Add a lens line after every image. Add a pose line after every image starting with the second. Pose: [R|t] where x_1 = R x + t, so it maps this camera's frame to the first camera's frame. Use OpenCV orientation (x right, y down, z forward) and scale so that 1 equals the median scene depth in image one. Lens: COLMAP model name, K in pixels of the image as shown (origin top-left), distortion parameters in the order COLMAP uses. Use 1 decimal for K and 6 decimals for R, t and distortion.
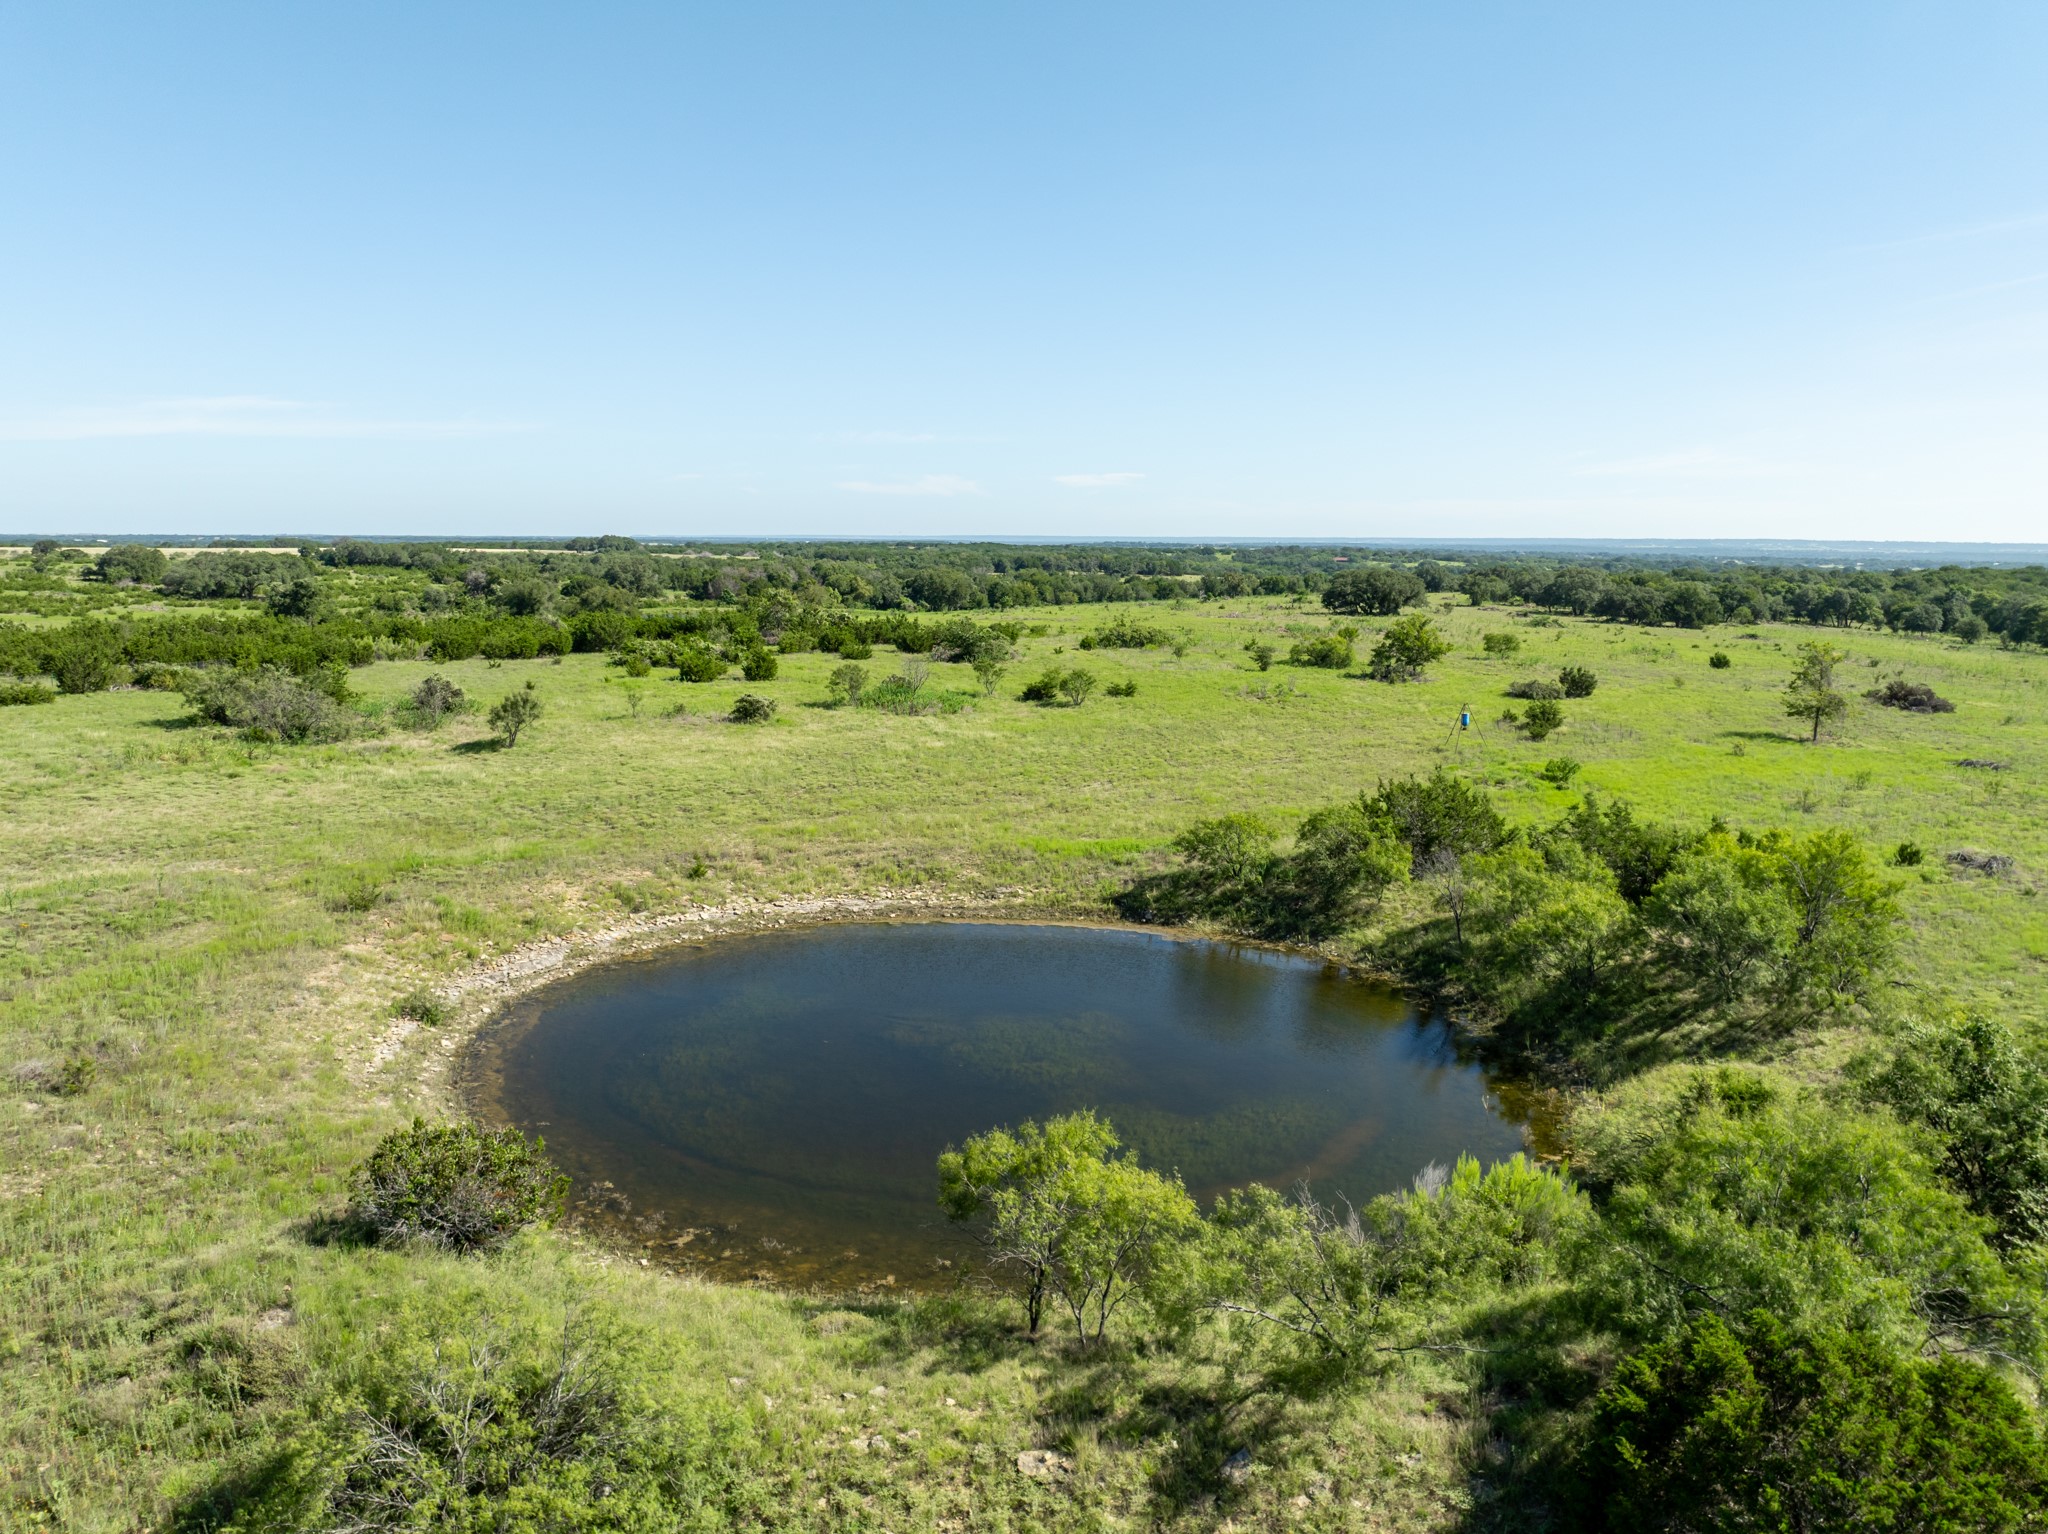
lens RADIAL K [[1450.0, 0, 1024.0], [0, 1450.0, 767.0], [0, 0, 1]] dist [-0.079641, 0.063100]
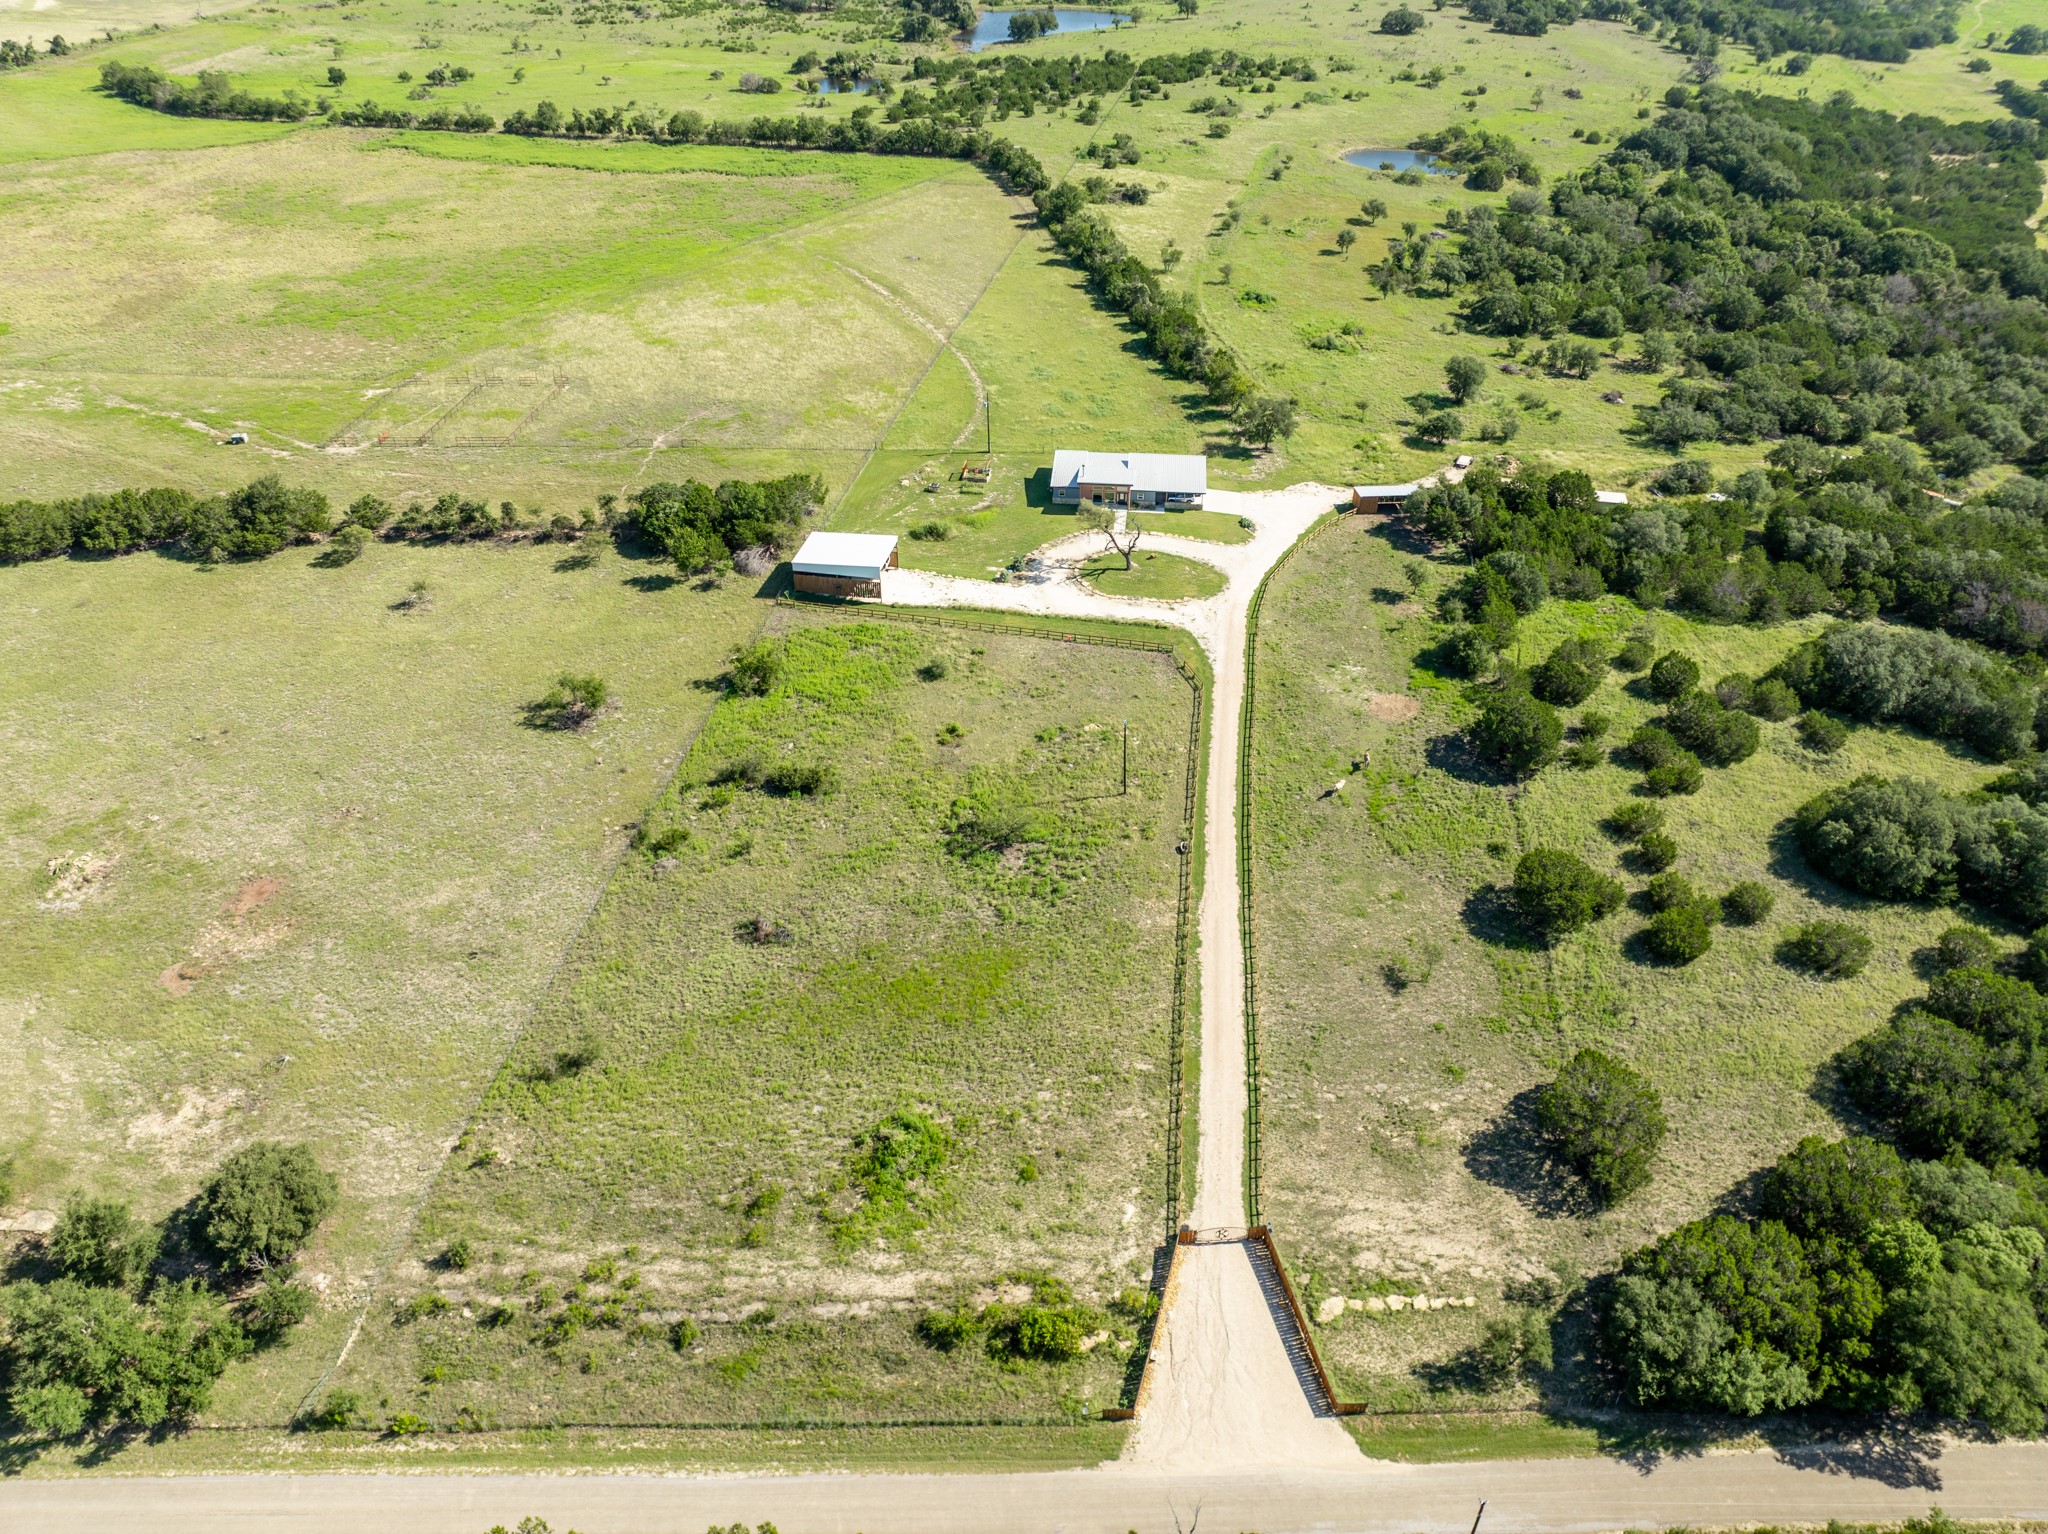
lens RADIAL K [[1447.7, 0, 1024.0], [0, 1447.7, 767.0], [0, 0, 1]] dist [-0.031866, -0.003136]
pose [[0.995620, -0.049332, 0.079424, -1.330927], [0.008815, 0.895218, 0.445542, -0.174322], [-0.093081, -0.442890, 0.891731, -3.367350]]
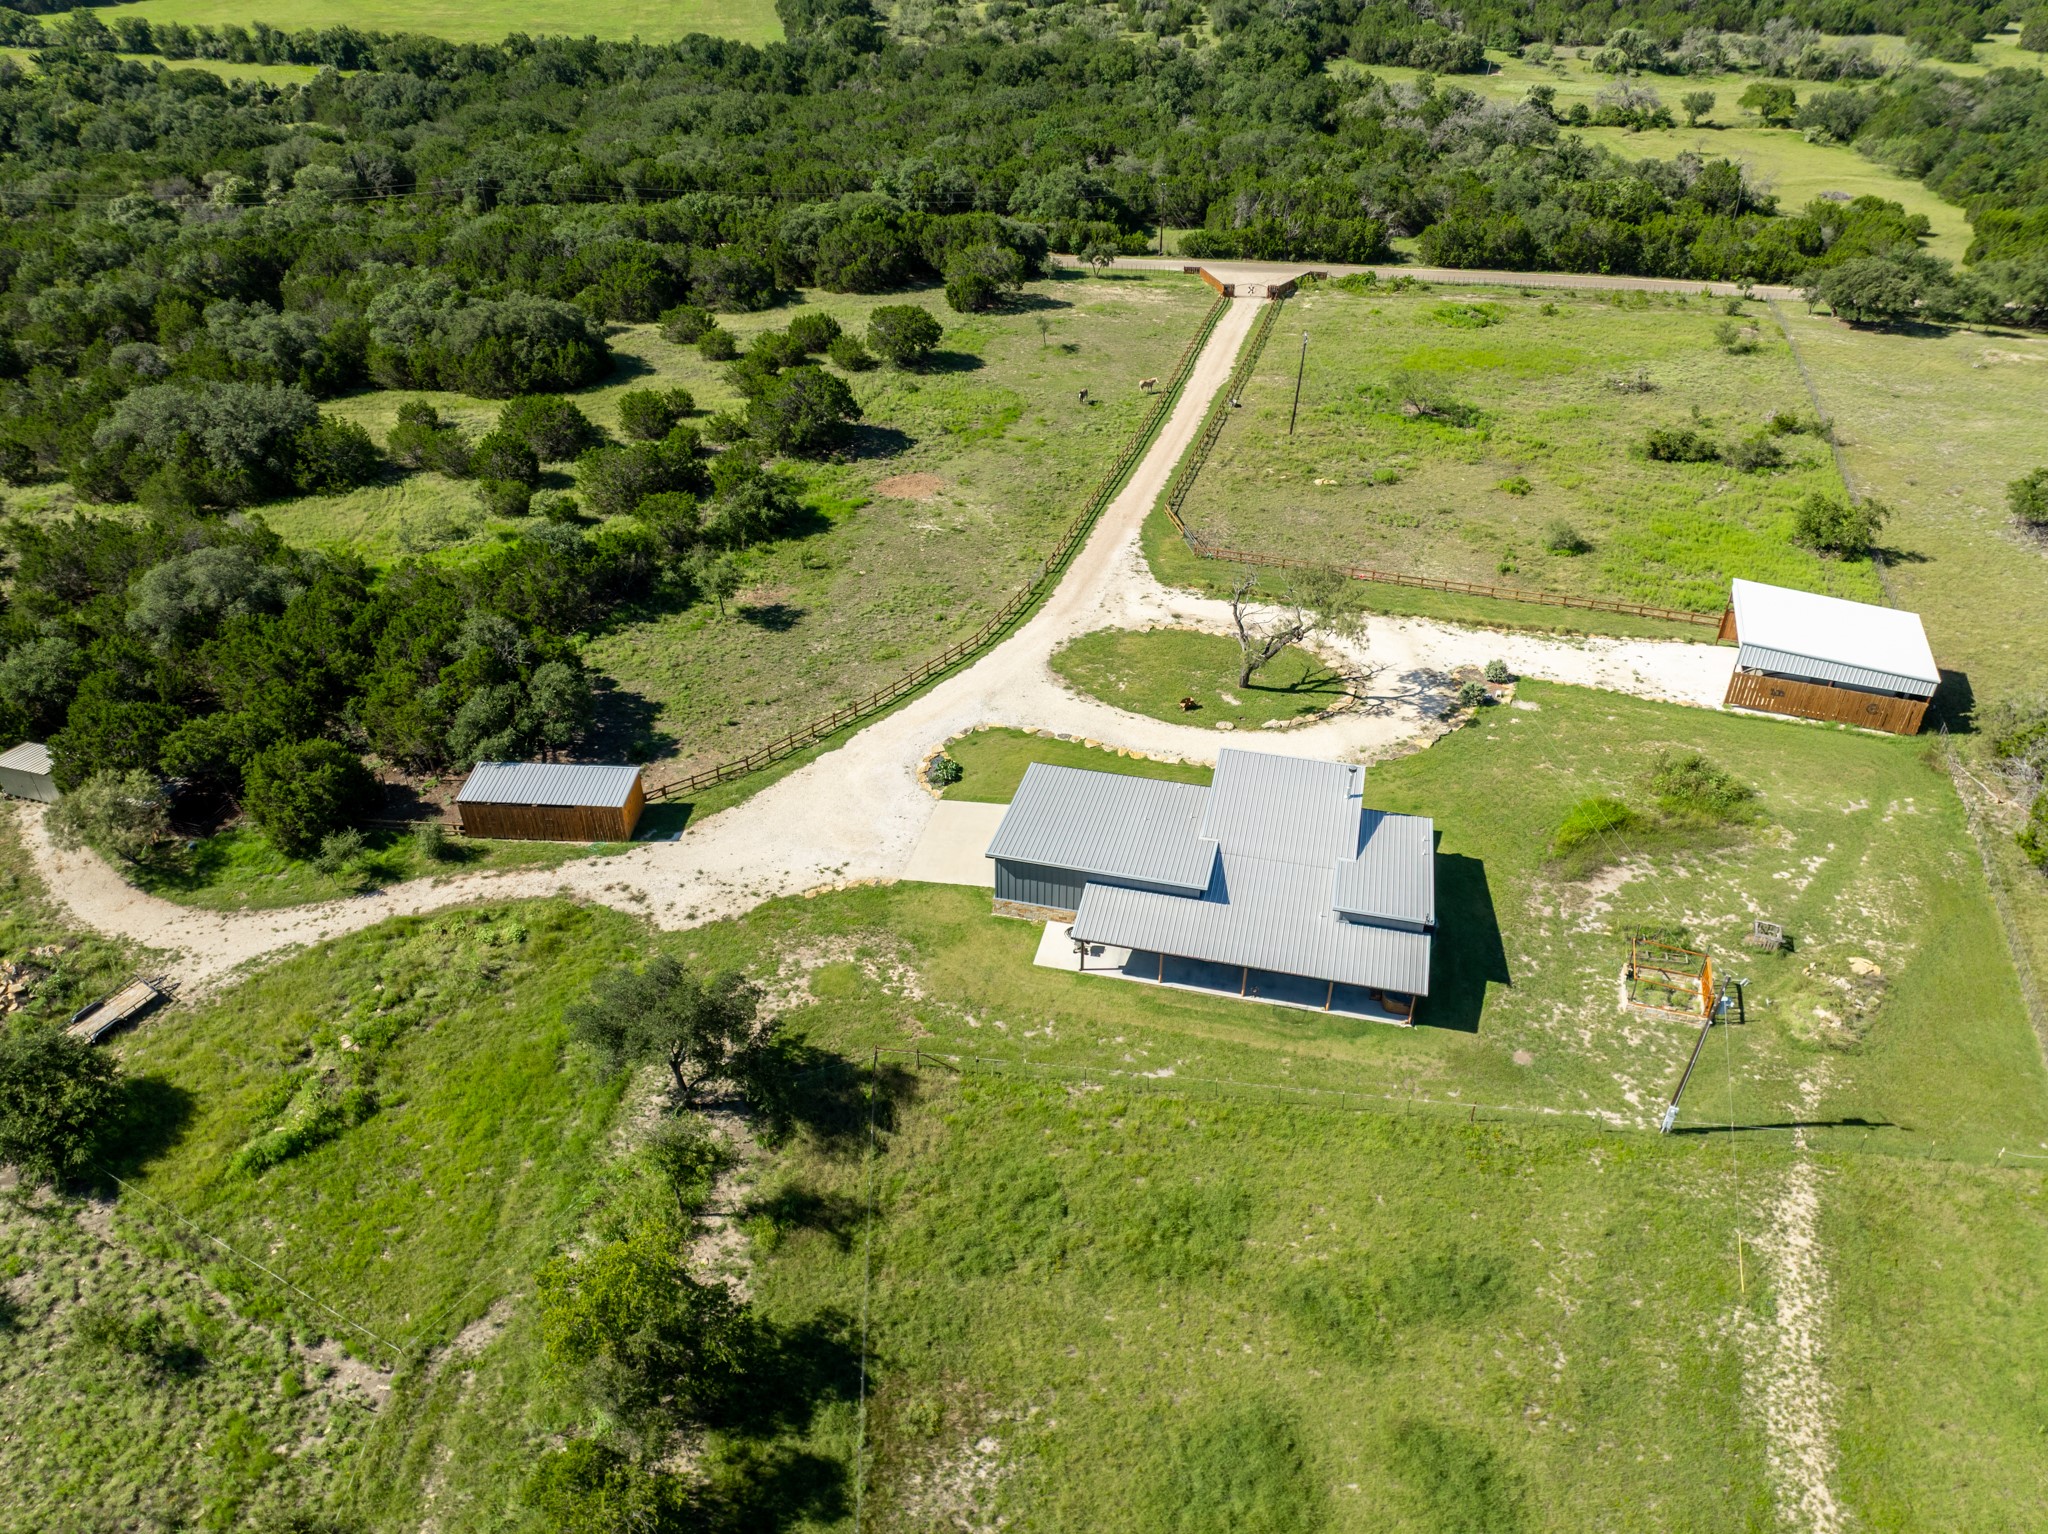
lens RADIAL K [[1447.7, 0, 1024.0], [0, 1447.7, 767.0], [0, 0, 1]] dist [-0.031866, -0.003136]
pose [[-0.998338, -0.033030, 0.047225, -0.981944], [0.009296, 0.716424, 0.697604, -0.176222], [-0.056875, 0.696883, -0.714926, -1.151876]]
